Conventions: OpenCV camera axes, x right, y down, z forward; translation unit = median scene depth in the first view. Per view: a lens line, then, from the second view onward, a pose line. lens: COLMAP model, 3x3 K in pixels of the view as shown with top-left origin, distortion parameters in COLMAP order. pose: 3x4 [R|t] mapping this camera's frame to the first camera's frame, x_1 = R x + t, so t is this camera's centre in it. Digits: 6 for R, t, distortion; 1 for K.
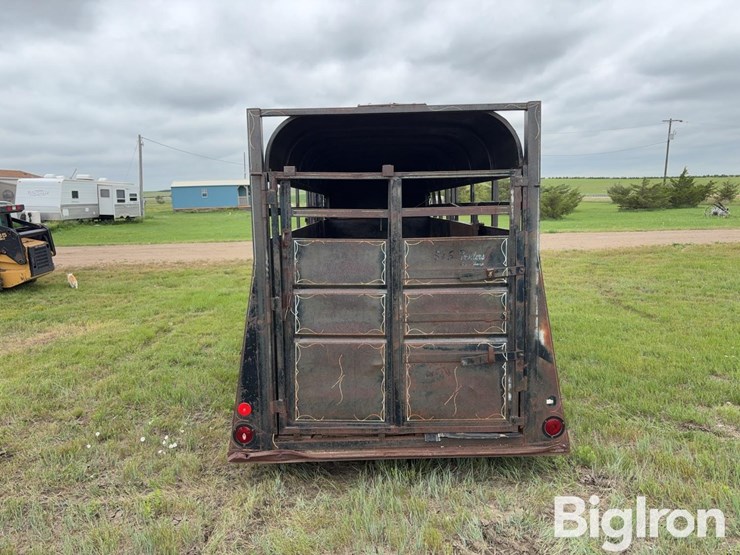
lens RADIAL K [[571.9, 0, 374.2], [0, 571.9, 279.0], [0, 0, 1]] dist [0.052342, -0.052939]
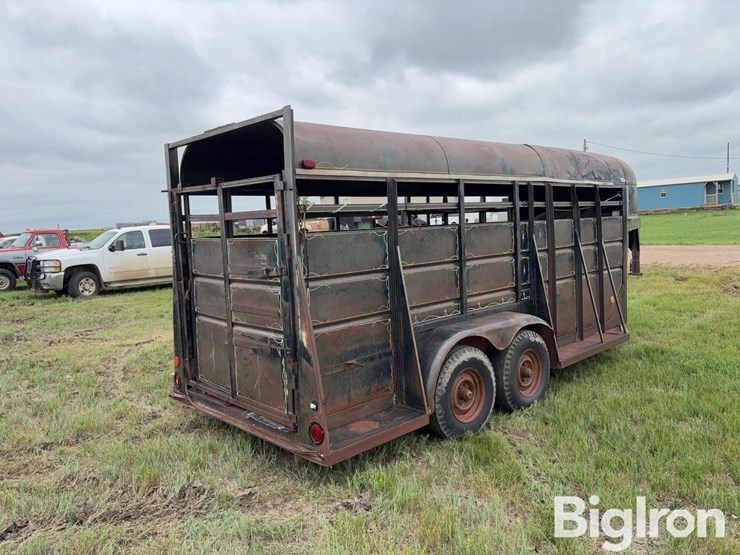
lens RADIAL K [[571.9, 0, 380.8], [0, 571.9, 271.6], [0, 0, 1]] dist [0.052342, -0.052939]
pose [[0.694727, 0.054533, -0.717203, 1.082571], [-0.066532, 0.997719, 0.011414, -0.036115], [0.716190, 0.039787, 0.696770, 0.389784]]
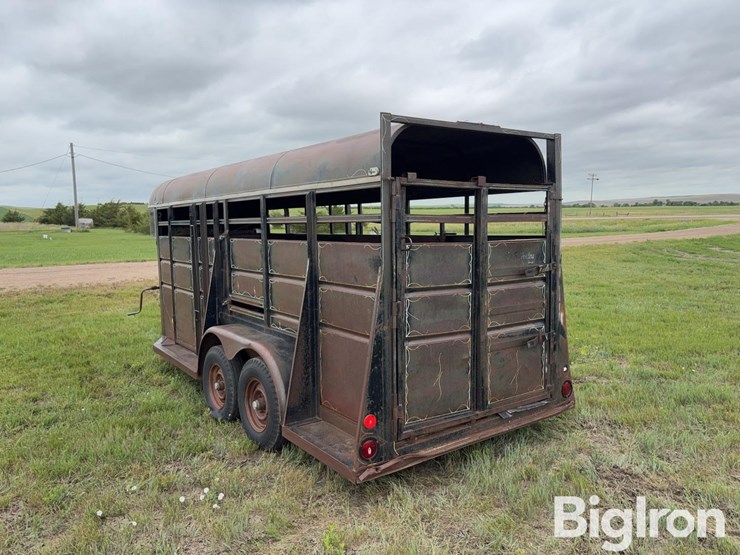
lens RADIAL K [[571.9, 0, 372.3], [0, 571.9, 281.0], [0, 0, 1]] dist [0.052342, -0.052939]
pose [[0.809198, -0.050453, 0.585366, -0.775033], [0.075886, 0.996936, -0.018976, 0.010792], [-0.582615, 0.059776, 0.810547, 0.208096]]
